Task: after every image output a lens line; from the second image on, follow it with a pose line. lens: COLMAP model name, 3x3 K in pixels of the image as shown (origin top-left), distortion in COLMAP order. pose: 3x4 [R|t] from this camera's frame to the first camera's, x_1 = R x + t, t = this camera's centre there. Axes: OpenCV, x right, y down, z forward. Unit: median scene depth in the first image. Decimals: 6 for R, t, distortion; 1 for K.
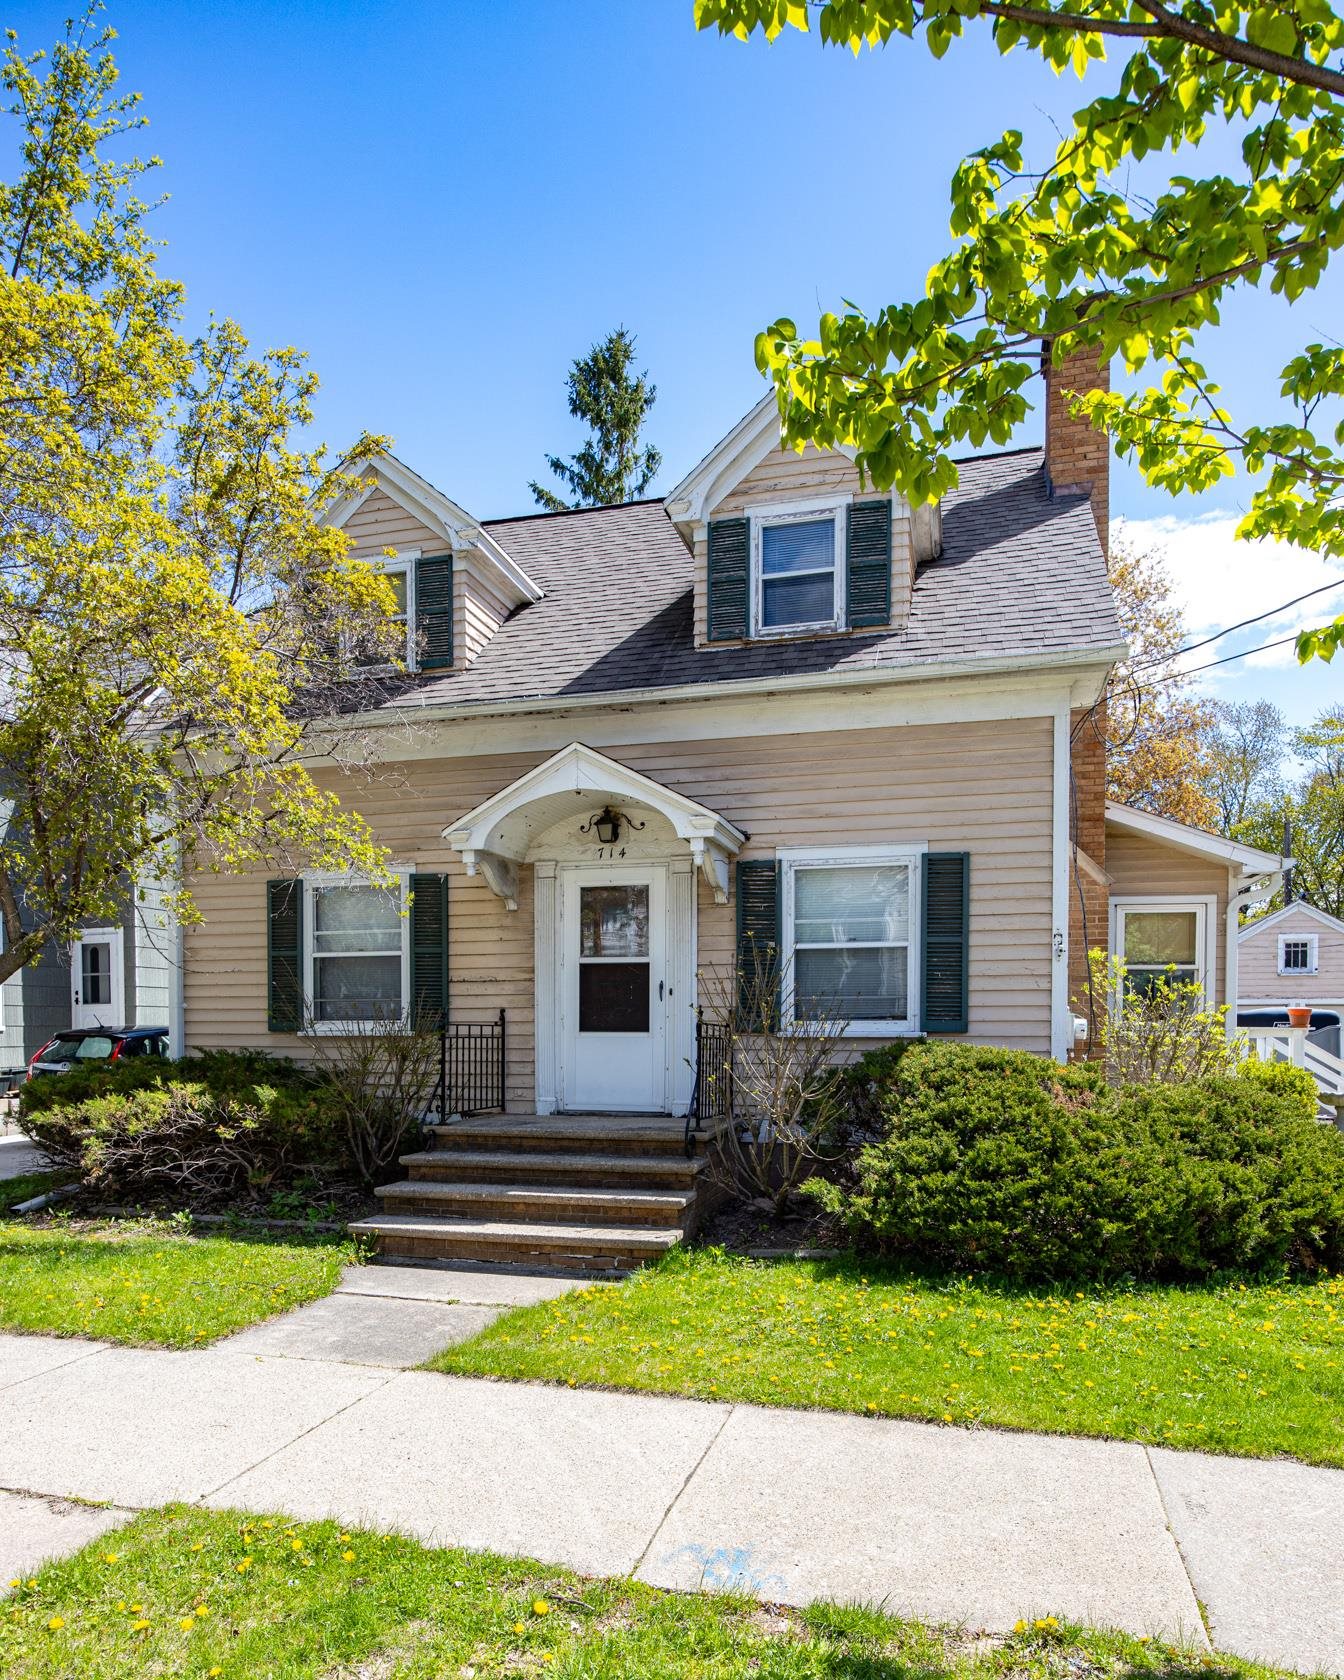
lens RADIAL K [[812.7, 0, 671.9], [0, 812.7, 841.9], [0, 0, 1]] dist [-0.006123, -0.000071]
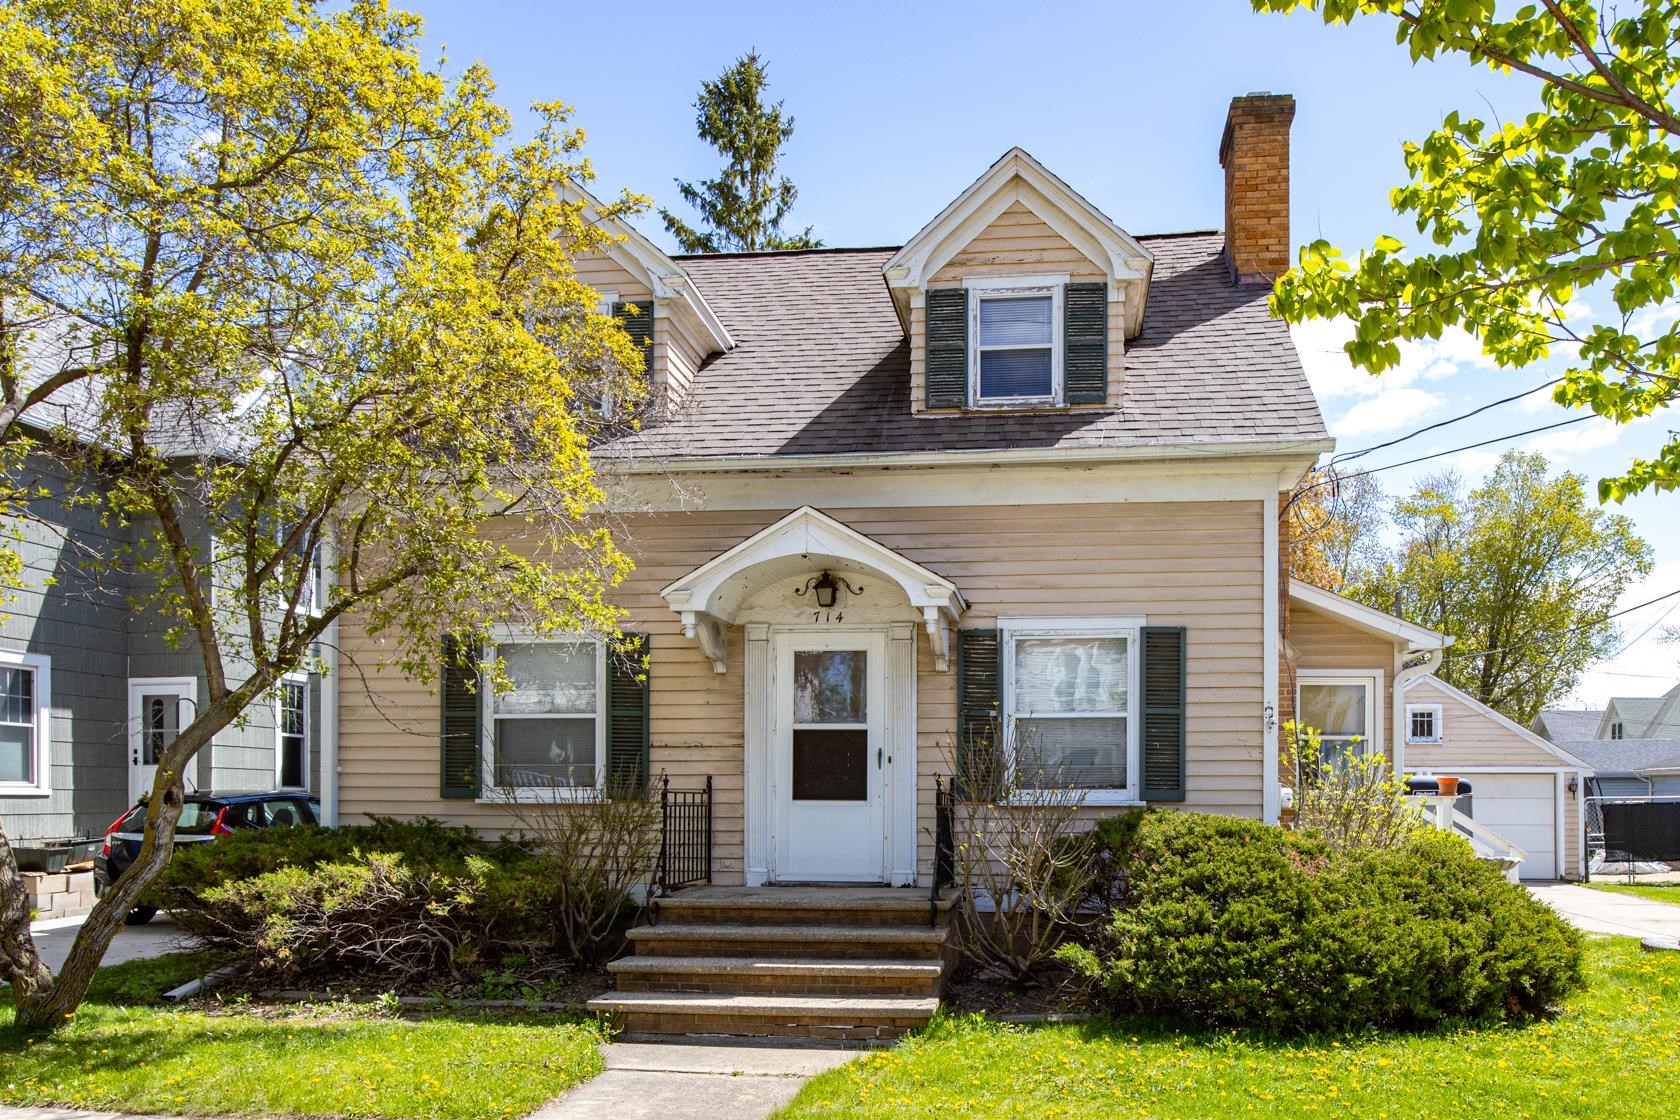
lens RADIAL K [[886.7, 0, 840.8], [0, 886.7, 559.2], [0, 0, 1]] dist [-0.010455, -0.000326]
pose [[0.992949, 0.032511, 0.113997, -0.198493], [-0.028723, 0.998984, -0.034718, -0.021242], [-0.115010, 0.031199, 0.992874, -0.078088]]
